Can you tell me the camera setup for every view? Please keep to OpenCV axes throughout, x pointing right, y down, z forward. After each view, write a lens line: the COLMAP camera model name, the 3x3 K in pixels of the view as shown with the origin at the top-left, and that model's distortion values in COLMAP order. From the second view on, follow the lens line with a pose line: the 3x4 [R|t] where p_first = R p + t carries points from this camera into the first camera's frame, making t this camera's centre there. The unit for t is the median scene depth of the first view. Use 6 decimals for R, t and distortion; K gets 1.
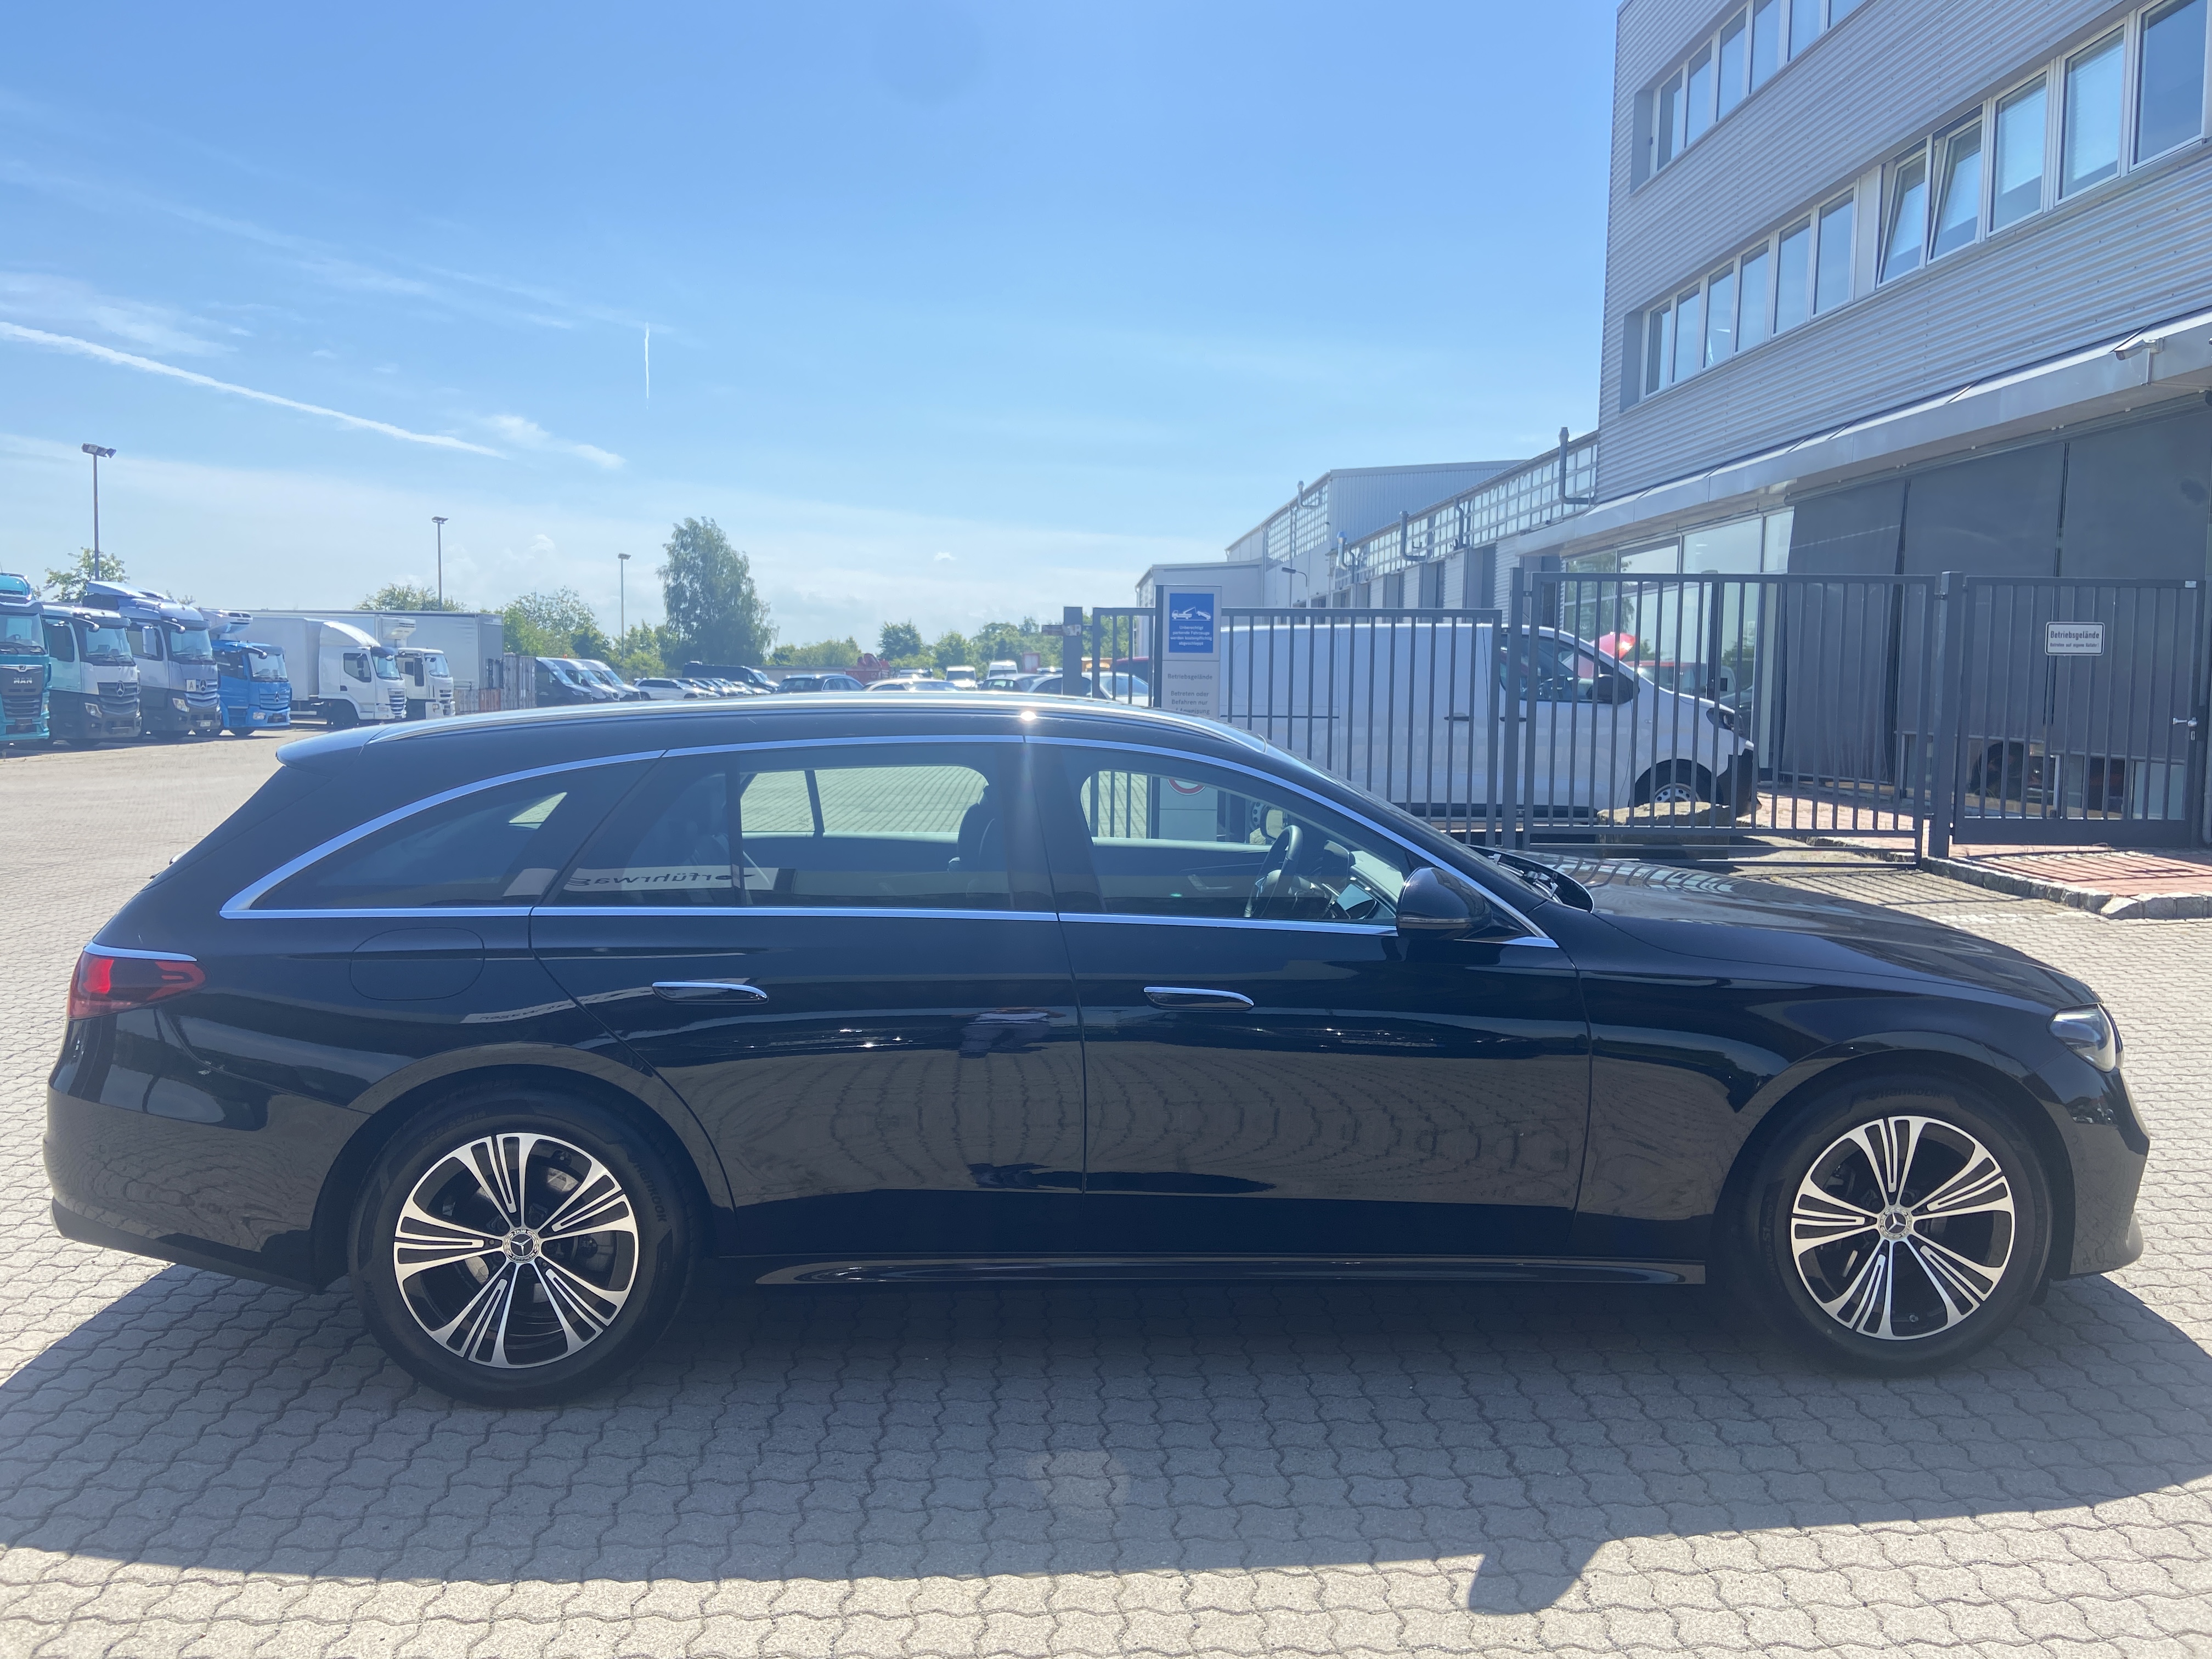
lens RADIAL K [[1715.8, 0, 1117.3], [0, 1715.8, 812.3], [0, 0, 1]] dist [0.113602, -0.162868]
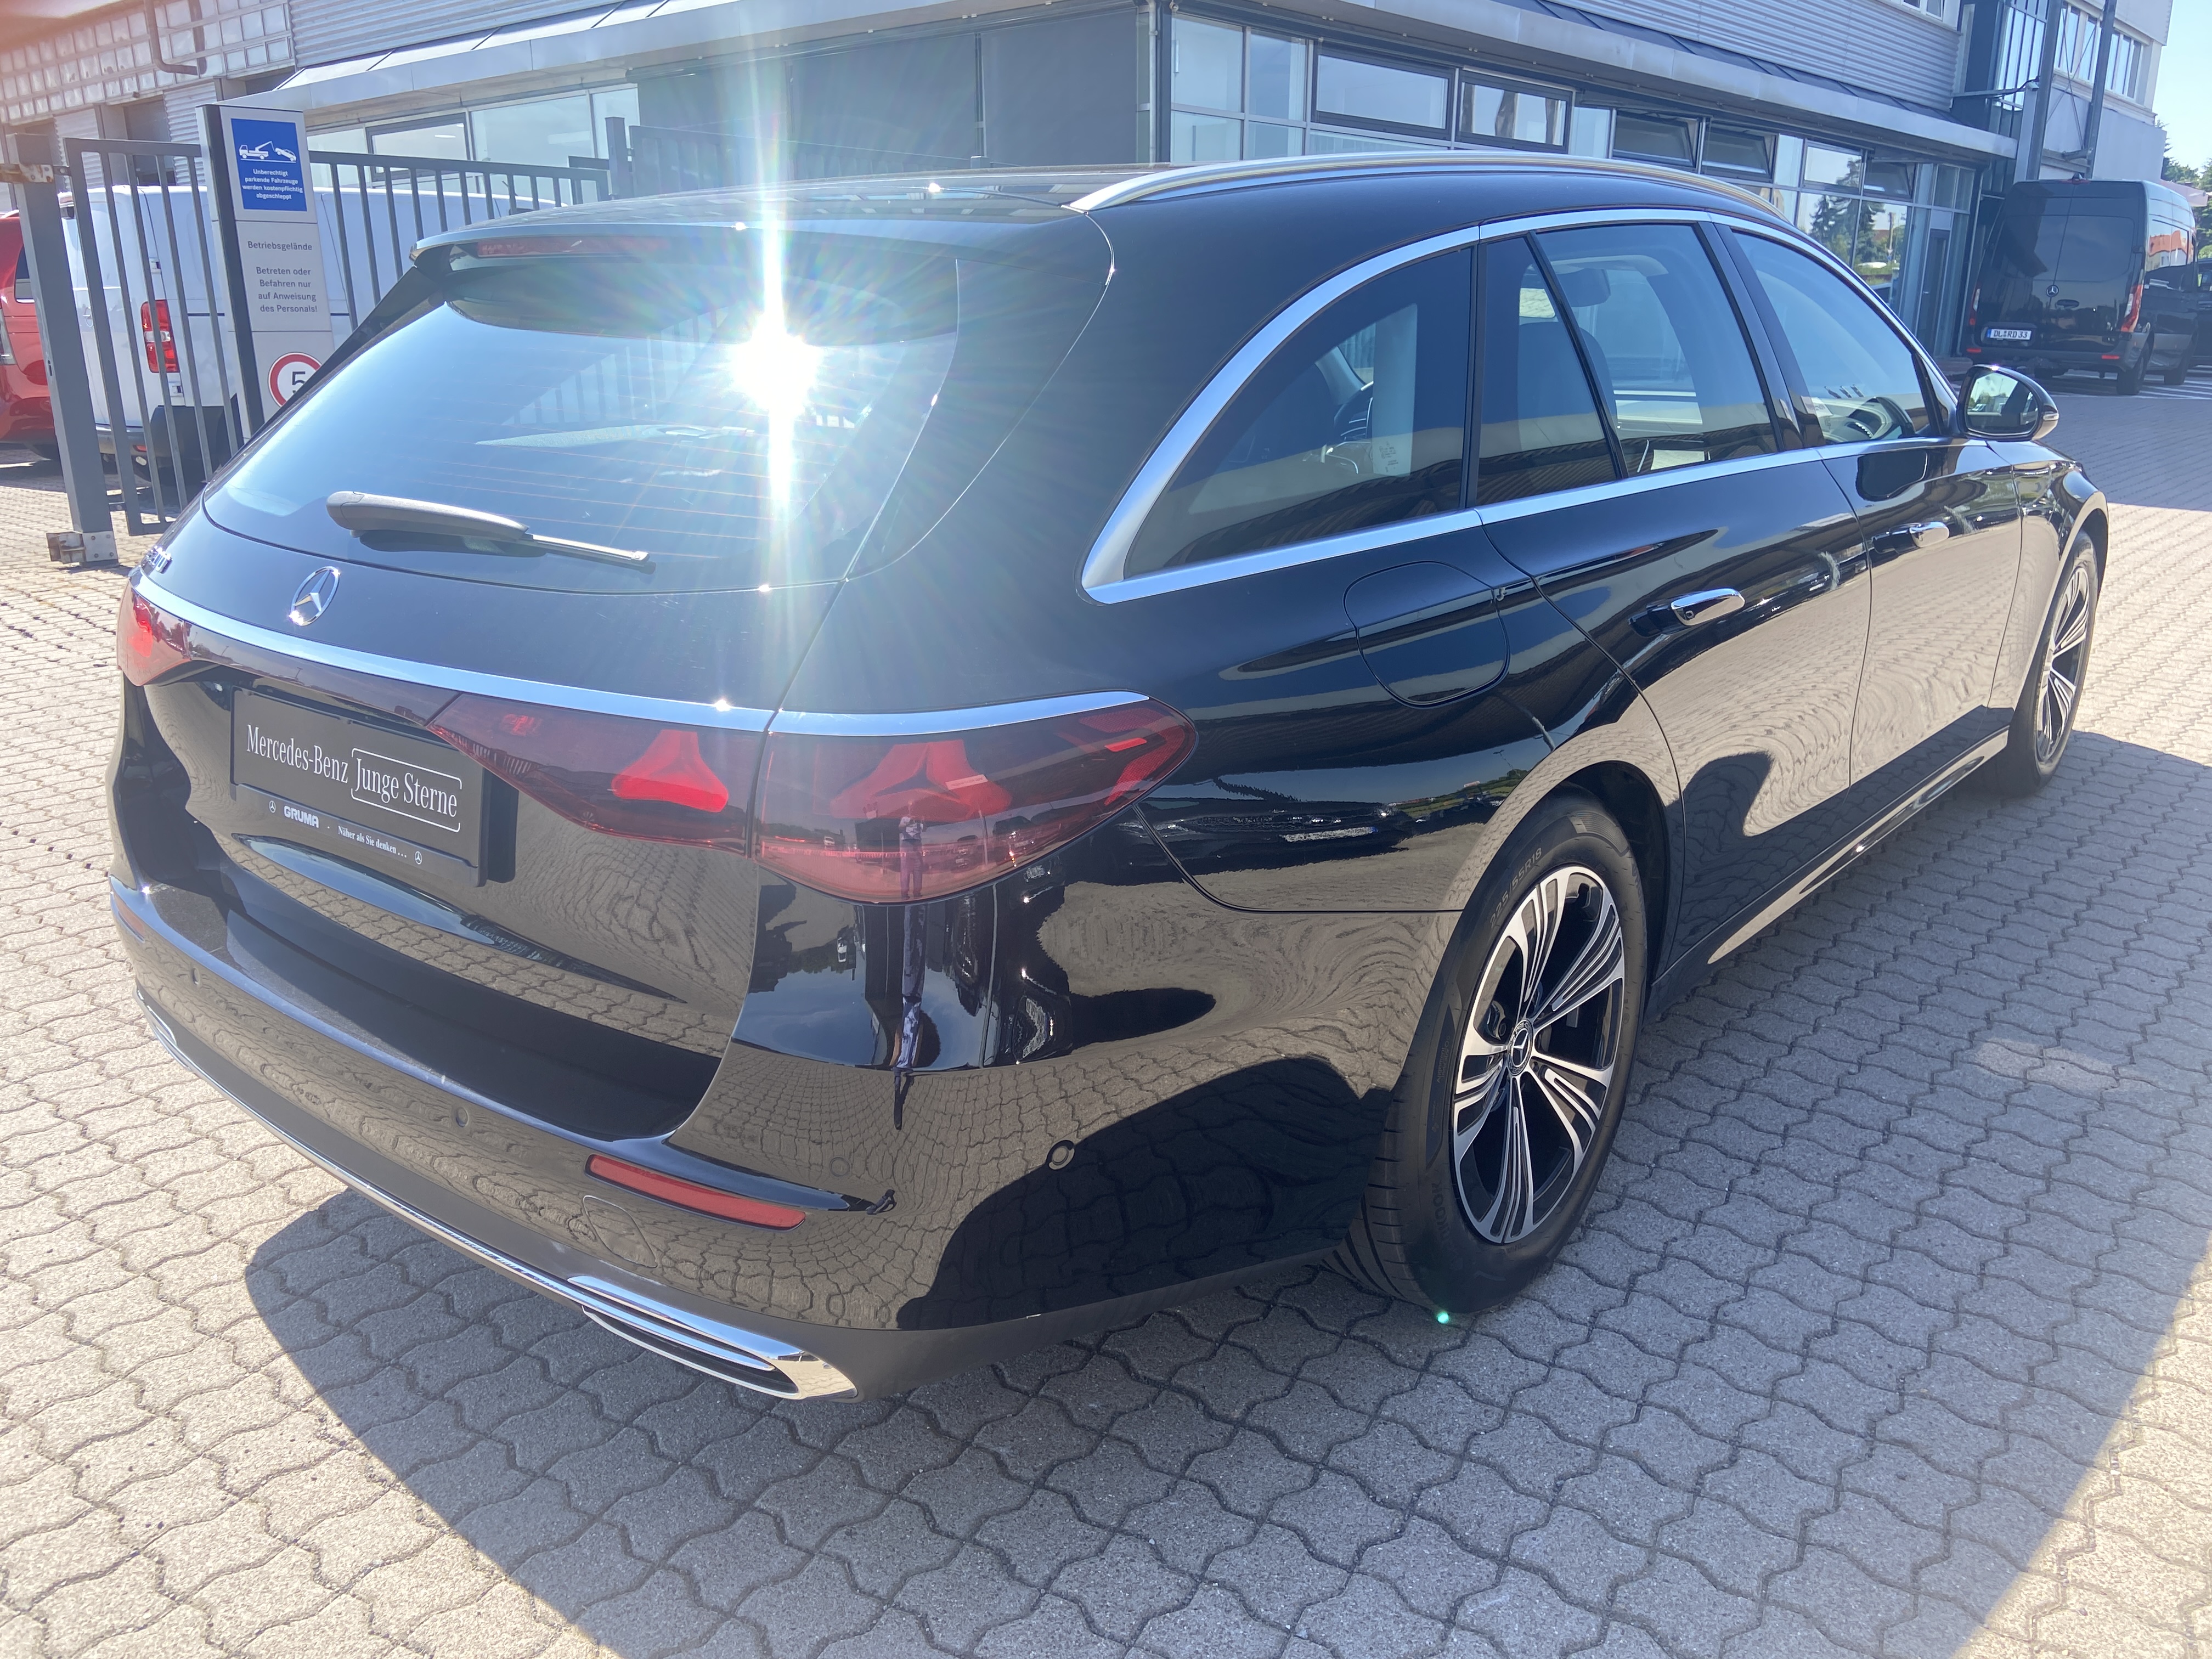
lens RADIAL K [[1674.3, 0, 1106.0], [0, 1674.3, 829.5], [0, 0, 1]] dist [0.118448, -0.136992]
pose [[0.666906, -0.228600, 0.709210, -0.117657], [0.070666, 0.966892, 0.245208, 0.002076], [-0.741784, -0.113414, 0.660980, 0.099540]]
